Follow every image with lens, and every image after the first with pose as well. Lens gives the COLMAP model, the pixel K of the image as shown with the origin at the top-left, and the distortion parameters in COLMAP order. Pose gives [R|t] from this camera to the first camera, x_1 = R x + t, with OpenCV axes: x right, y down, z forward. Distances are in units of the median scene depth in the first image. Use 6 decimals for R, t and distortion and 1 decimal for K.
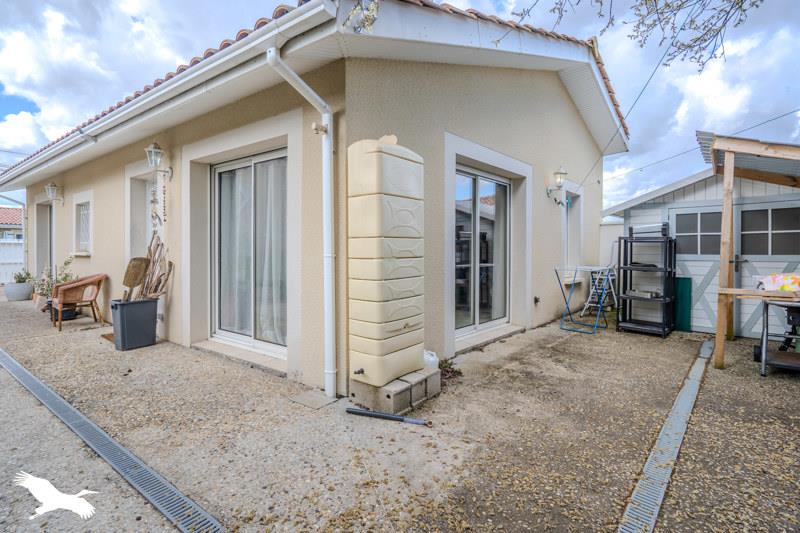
lens RADIAL K [[373.6, 0, 396.0], [0, 373.6, 253.3], [0, 0, 1]] dist [0.000842, 0.001139]
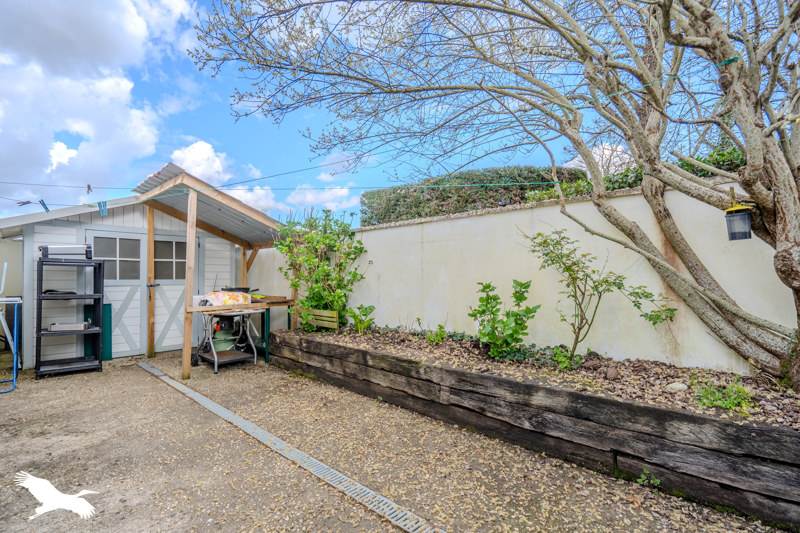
lens RADIAL K [[373.6, 0, 403.0], [0, 373.6, 270.2], [0, 0, 1]] dist [0.000842, 0.001139]
pose [[-0.017415, 0.021468, 0.999618, -0.289326], [0.012039, 0.999701, -0.021260, 0.012385], [-0.999776, 0.011665, -0.017668, 0.371731]]
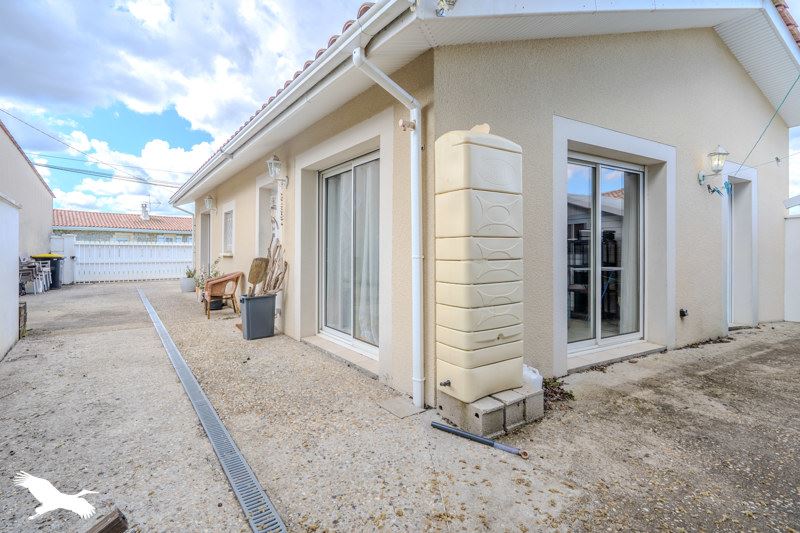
lens RADIAL K [[373.6, 0, 394.2], [0, 373.6, 249.2], [0, 0, 1]] dist [0.000842, 0.001139]
pose [[0.951567, -0.001814, -0.307437, 0.048915], [-0.002689, 0.999895, -0.014225, 0.000430], [0.307430, 0.014363, 0.951462, 0.063372]]
